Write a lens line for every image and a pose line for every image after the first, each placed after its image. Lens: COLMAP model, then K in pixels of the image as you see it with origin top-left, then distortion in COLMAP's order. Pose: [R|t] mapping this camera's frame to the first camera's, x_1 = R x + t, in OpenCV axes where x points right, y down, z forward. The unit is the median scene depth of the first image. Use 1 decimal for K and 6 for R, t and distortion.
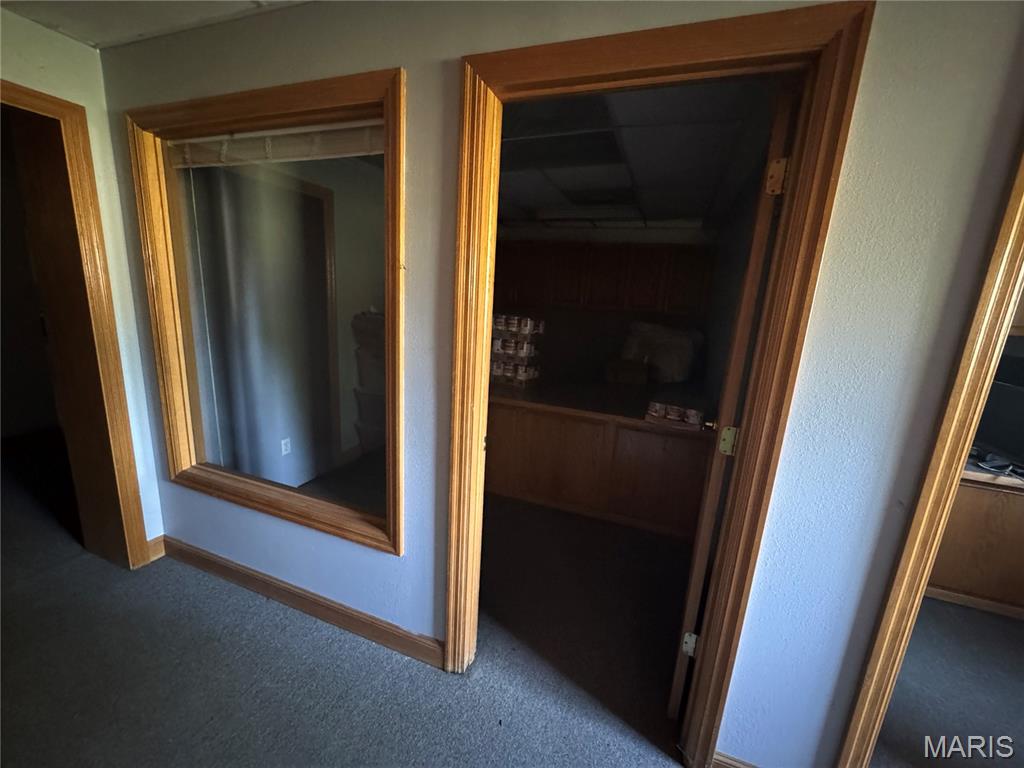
lens RADIAL K [[421.0, 0, 512.0], [0, 421.0, 384.0], [0, 0, 1]] dist [0.000322, -0.000028]
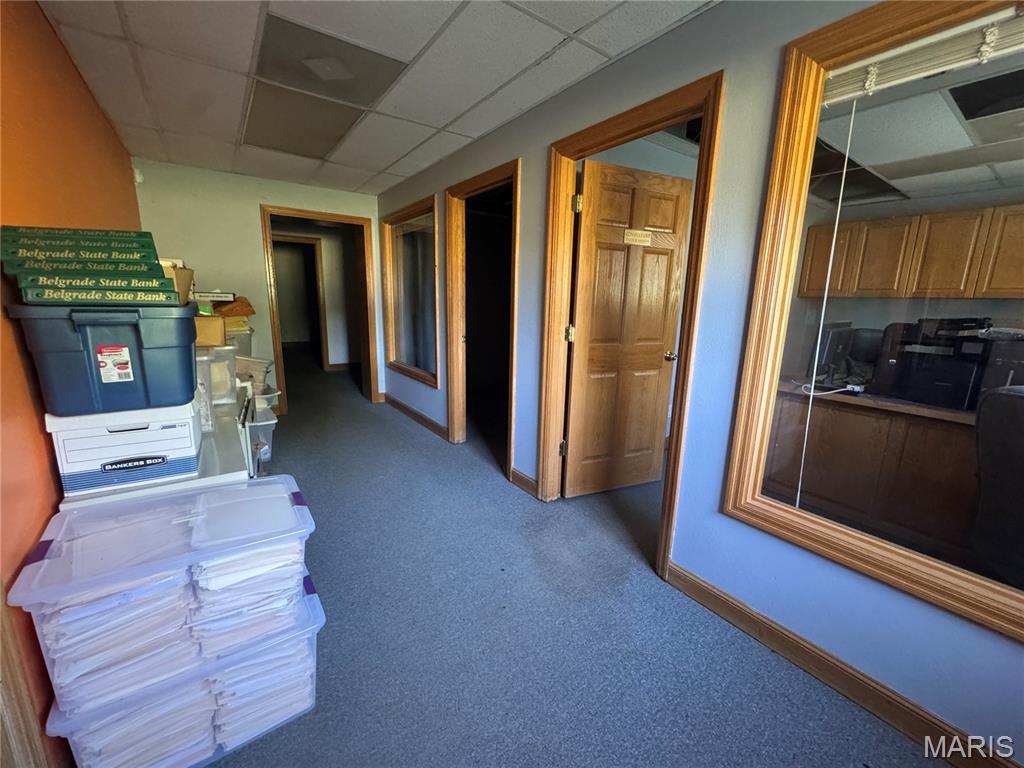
lens RADIAL K [[408.9, 0, 512.0], [0, 408.9, 384.0], [0, 0, 1]] dist [-0.000336, -0.000187]
pose [[0.837873, 0.080048, -0.539965, 1.091544], [-0.099751, 0.994986, -0.007283, 0.294278], [0.536674, 0.059964, 0.841656, -0.583812]]
